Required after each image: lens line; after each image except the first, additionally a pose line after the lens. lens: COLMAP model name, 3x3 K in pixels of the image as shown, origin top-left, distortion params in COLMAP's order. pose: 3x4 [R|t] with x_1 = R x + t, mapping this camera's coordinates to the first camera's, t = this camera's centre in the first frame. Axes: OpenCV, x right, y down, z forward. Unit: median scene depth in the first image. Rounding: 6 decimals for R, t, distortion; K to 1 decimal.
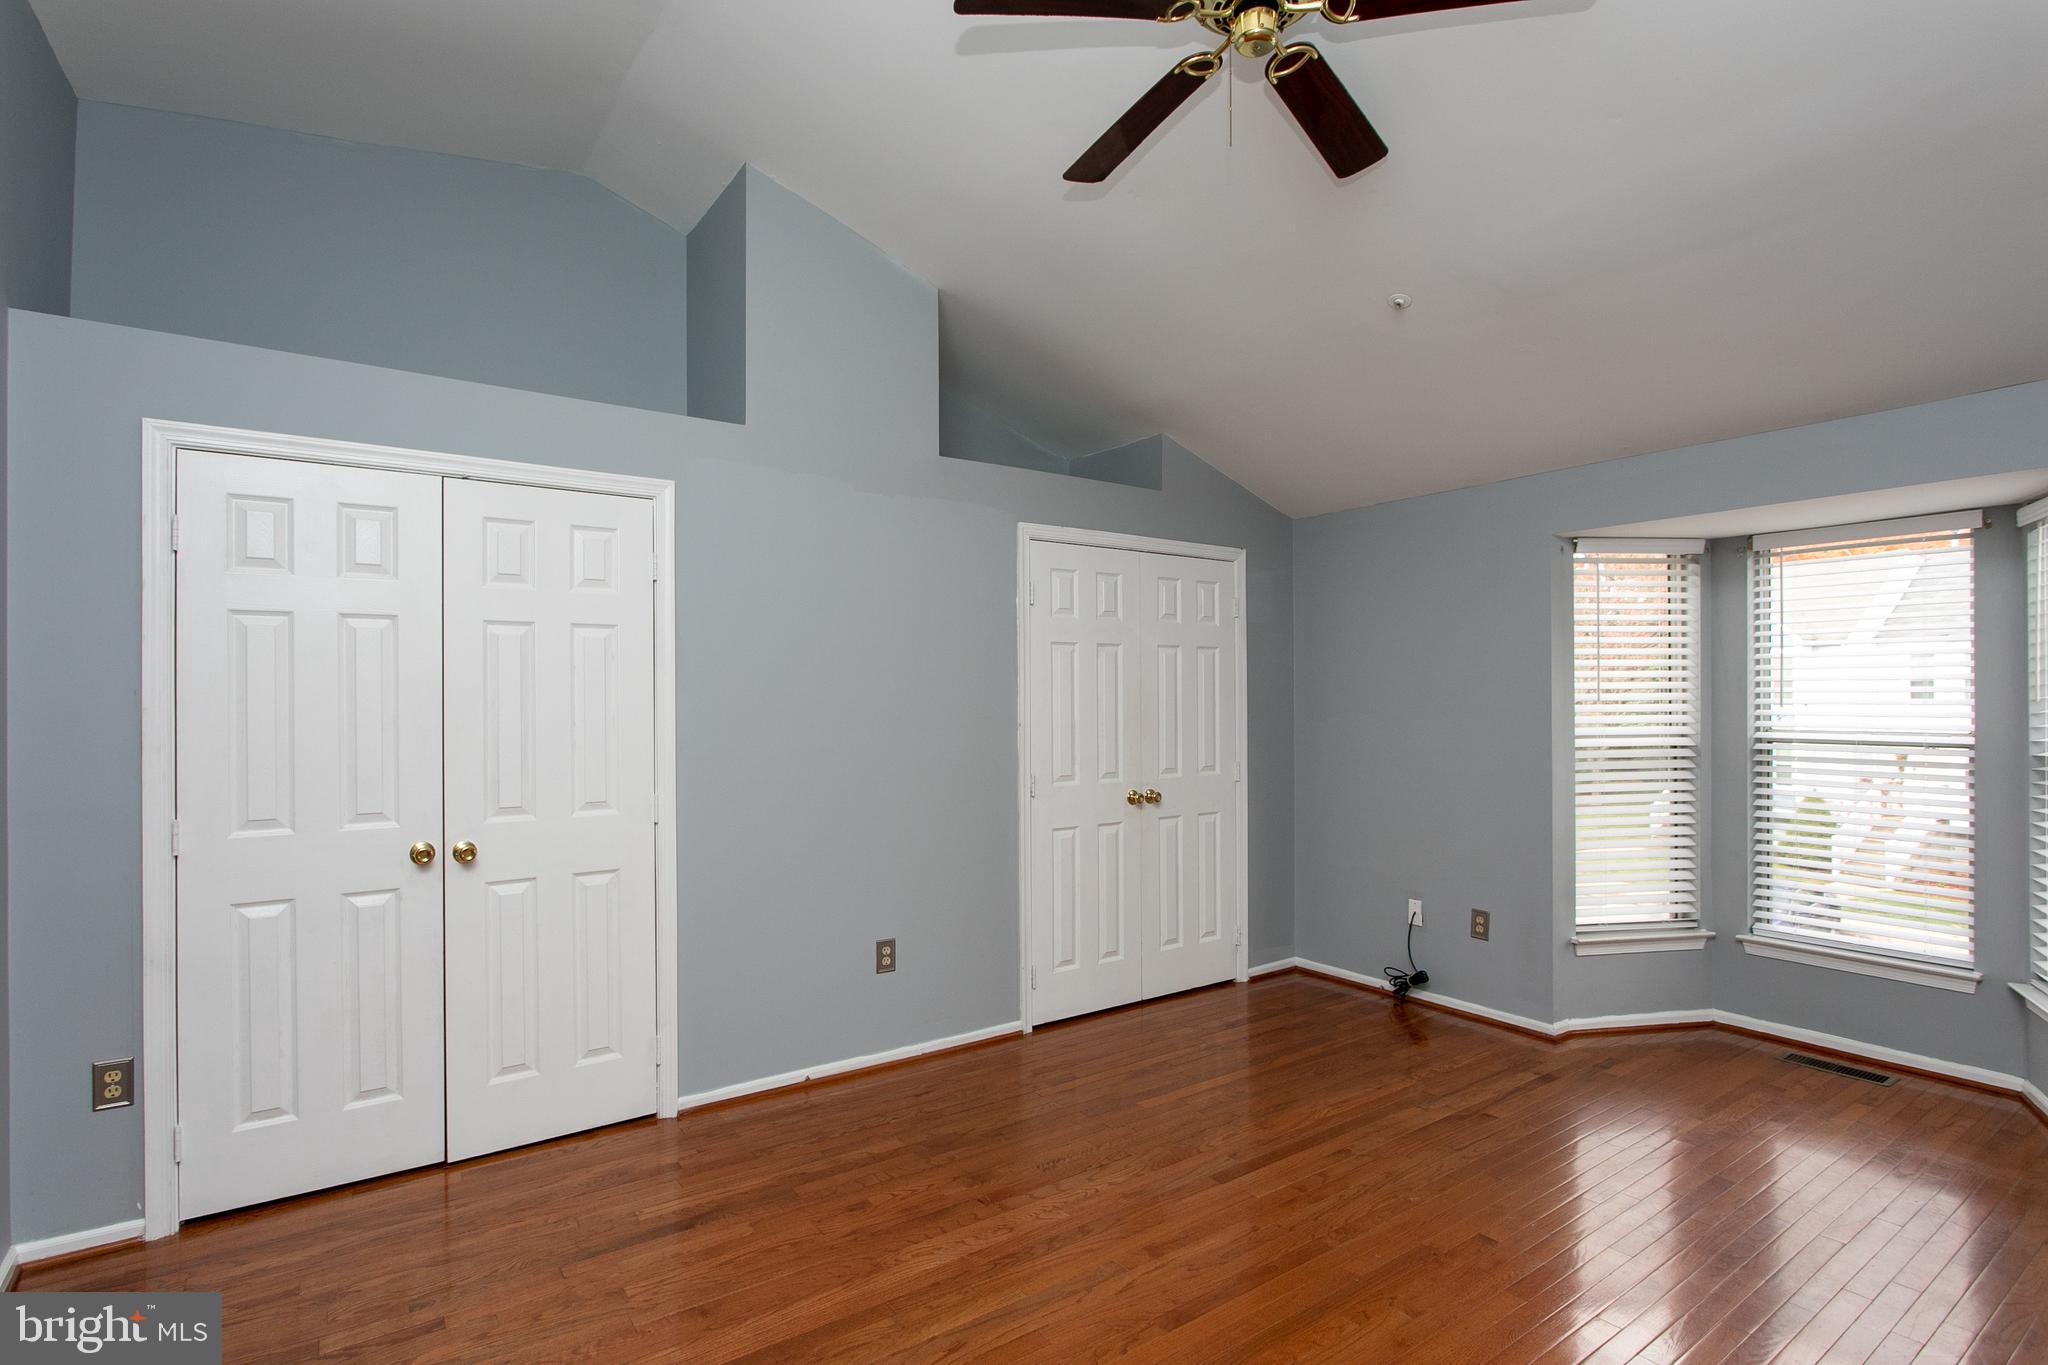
lens RADIAL K [[1005.5, 0, 1011.5], [0, 1005.5, 706.7], [0, 0, 1]] dist [-0.017693, 0.008236]
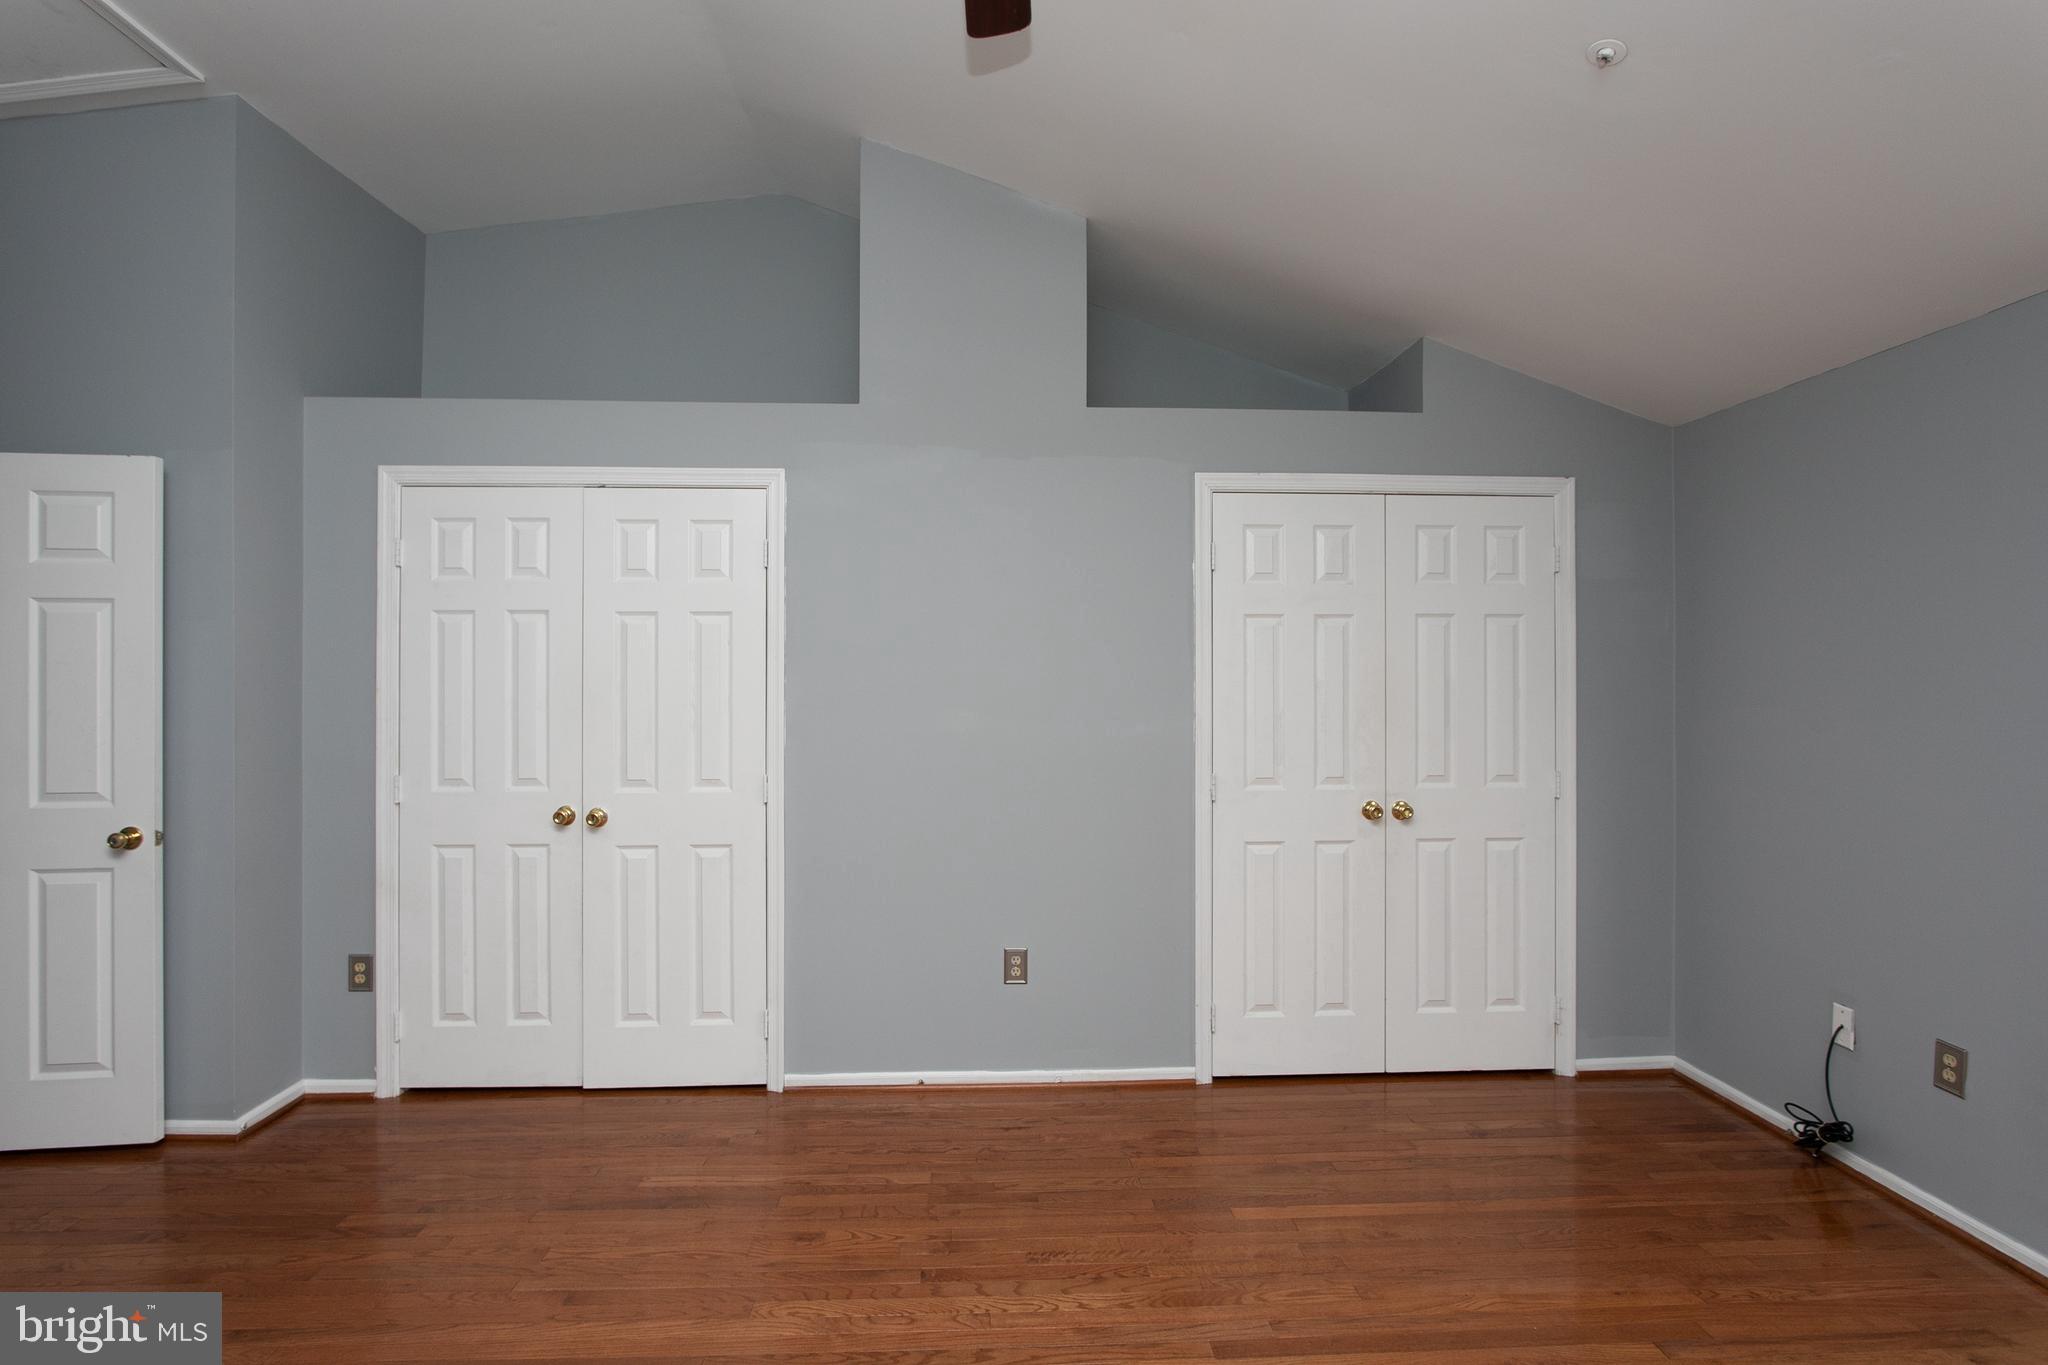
lens RADIAL K [[980.3, 0, 1015.4], [0, 980.3, 690.0], [0, 0, 1]] dist [-0.021847, 0.010147]
pose [[0.844709, 0.006069, -0.535192, 0.323280], [-0.007124, 0.999975, 0.000094, -0.001566], [0.535179, 0.003733, 0.844730, 0.234042]]
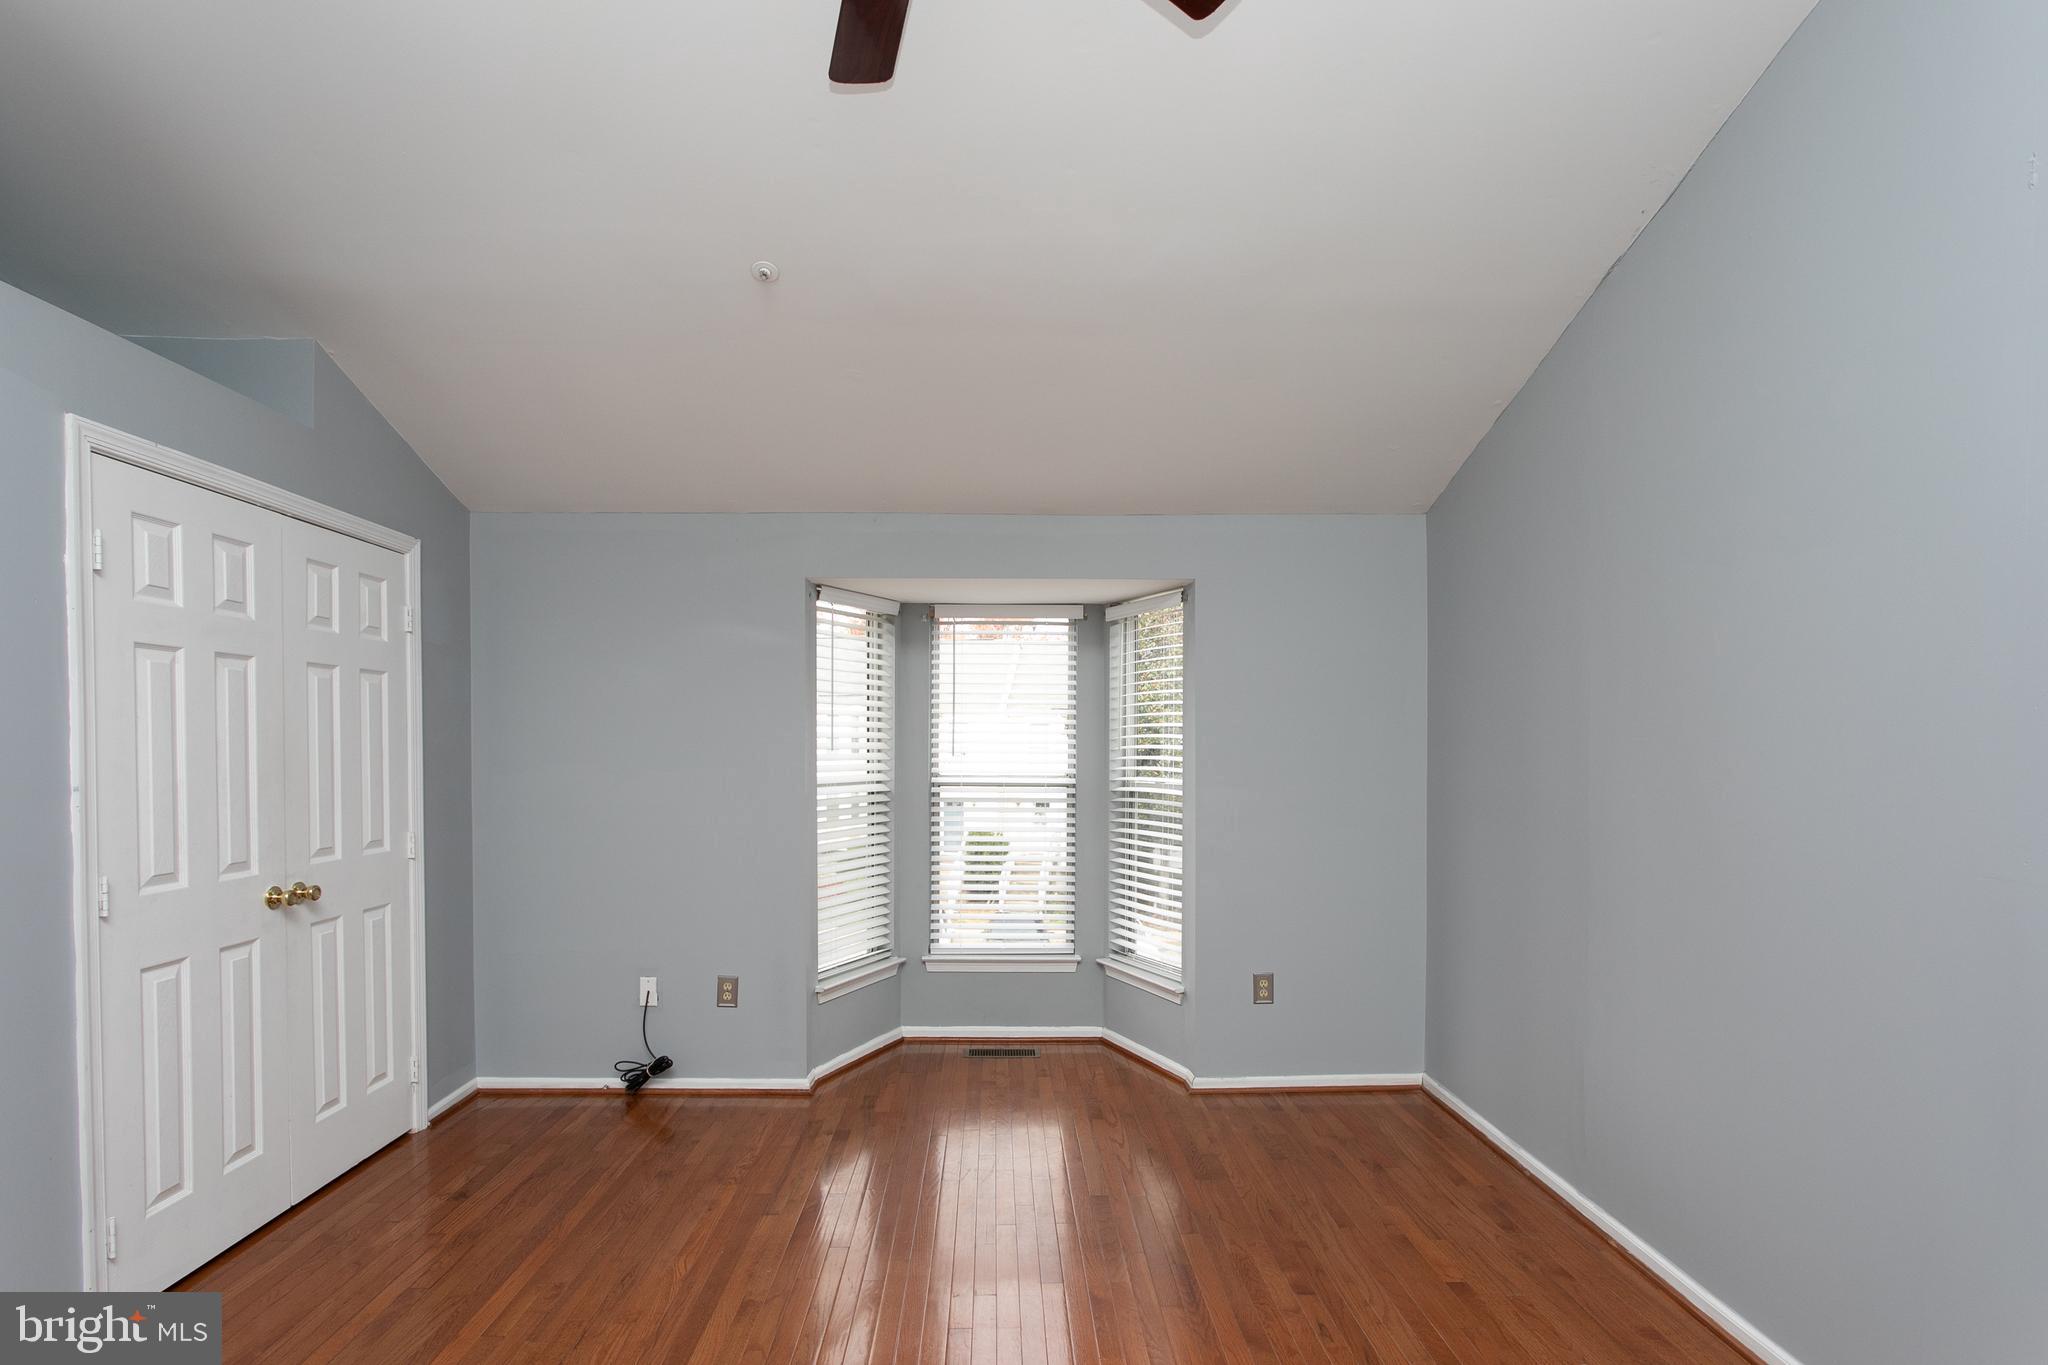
lens RADIAL K [[1009.5, 0, 1014.0], [0, 1009.5, 779.1], [0, 0, 1]] dist [-0.017747, 0.008079]
pose [[0.553696, -0.020751, 0.832461, -0.163100], [0.000950, 0.999705, 0.024289, -0.000528], [-0.832719, -0.012658, 0.553552, 0.282474]]
